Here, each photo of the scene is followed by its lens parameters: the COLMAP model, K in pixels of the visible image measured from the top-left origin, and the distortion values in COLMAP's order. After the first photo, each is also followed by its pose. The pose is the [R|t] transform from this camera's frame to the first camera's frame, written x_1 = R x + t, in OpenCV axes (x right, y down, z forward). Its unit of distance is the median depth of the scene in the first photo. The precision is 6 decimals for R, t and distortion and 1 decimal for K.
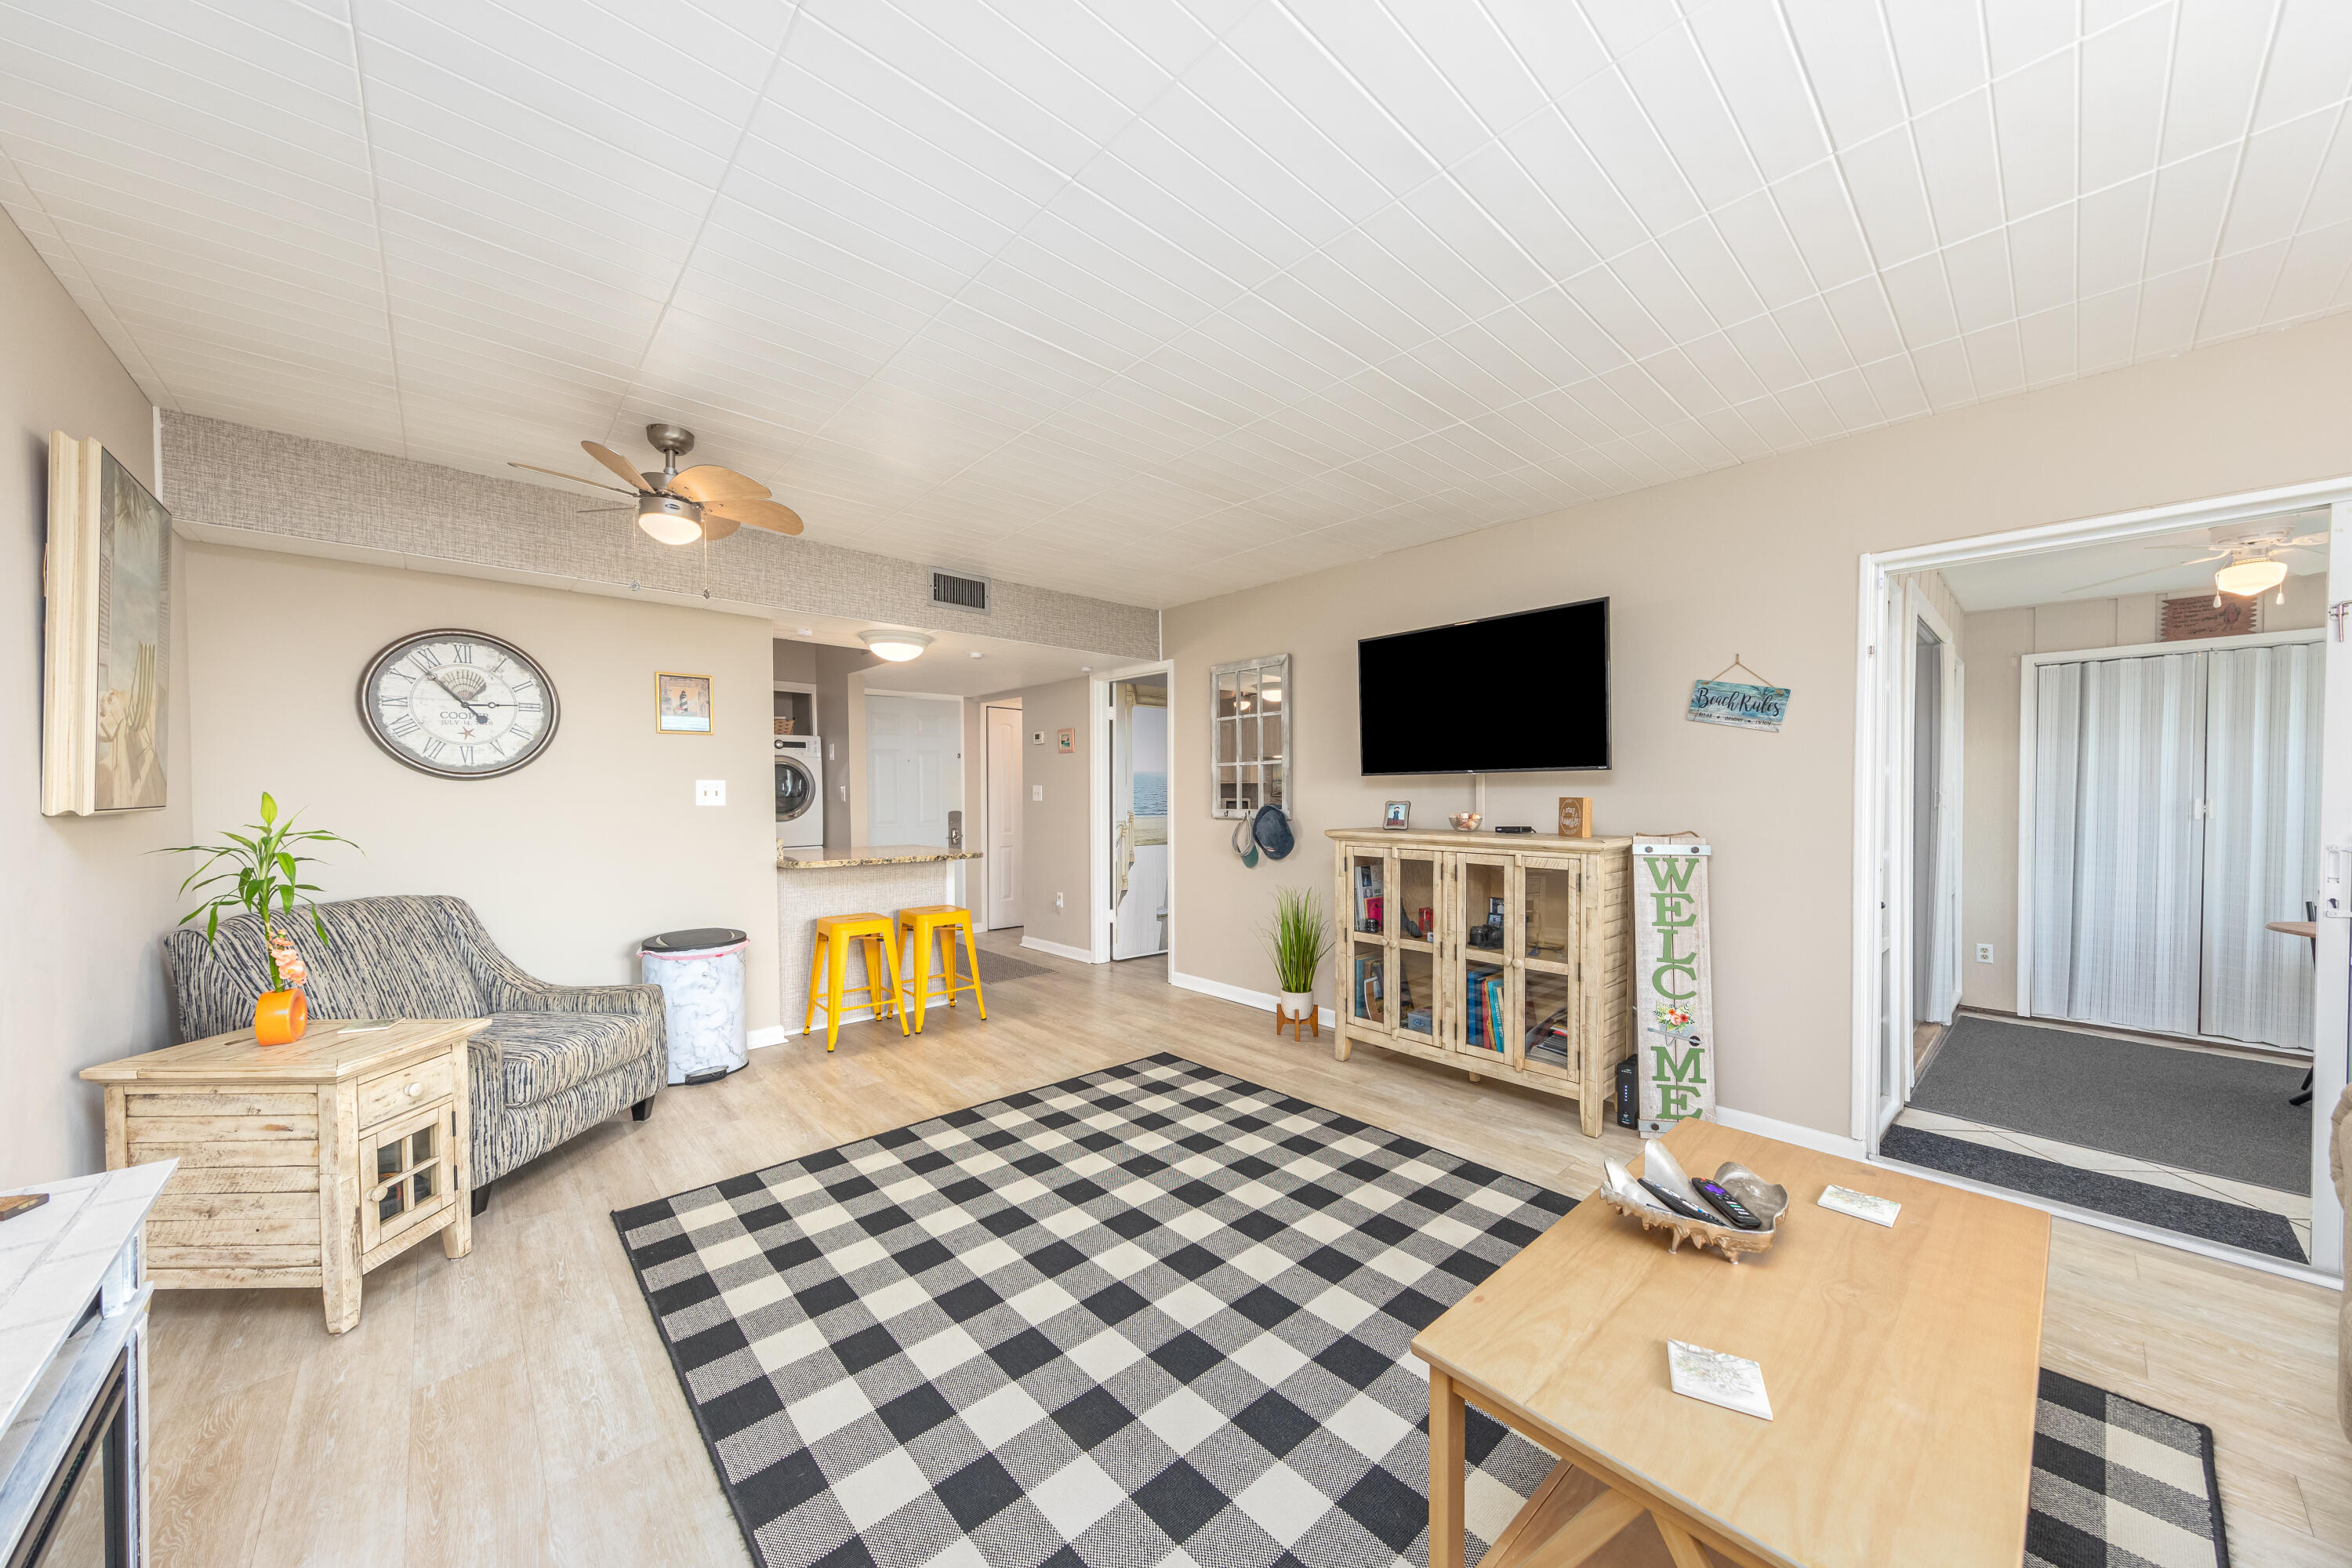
lens RADIAL K [[798.8, 0, 1176.2], [0, 798.8, 807.1], [0, 0, 1]] dist [0.005012, -0.000307]
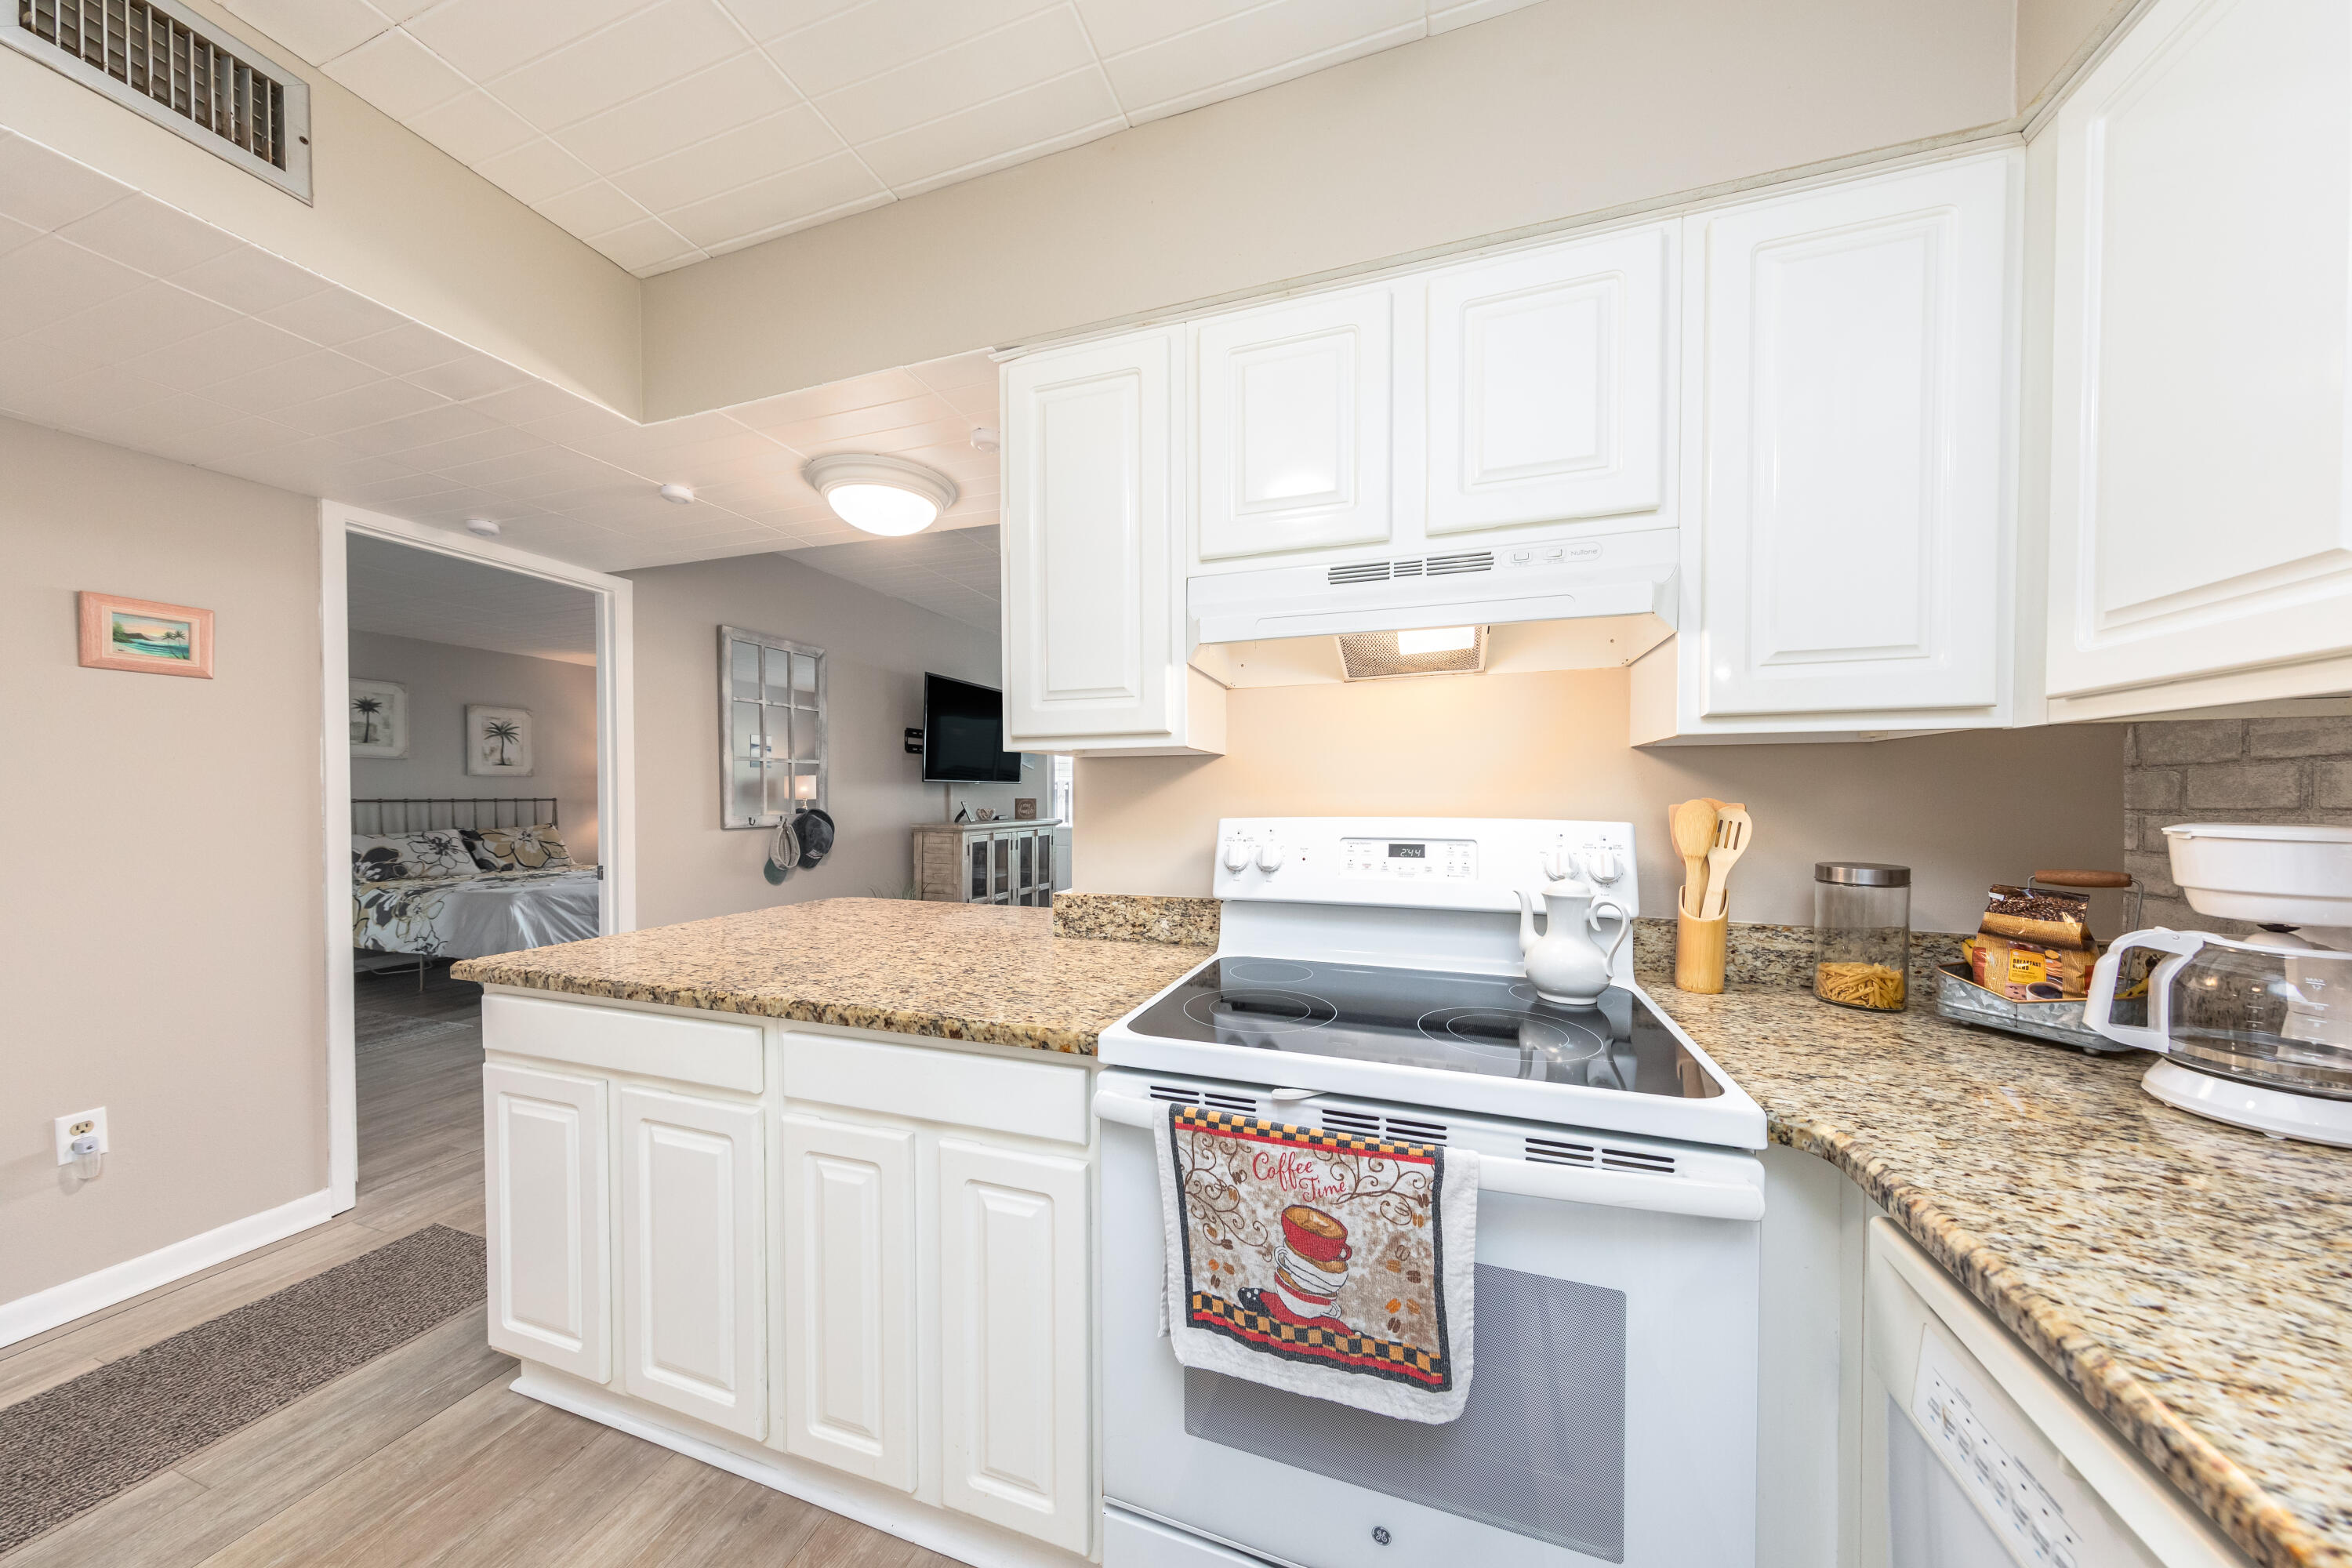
lens RADIAL K [[748.5, 0, 1178.5], [0, 748.5, 806.8], [0, 0, 1]] dist [0.001476, 0.000012]
pose [[-0.485032, -0.014777, 0.874372, -1.076455], [0.013072, 0.999623, 0.024145, -0.025860], [-0.874399, 0.023141, -0.484656, 1.362423]]
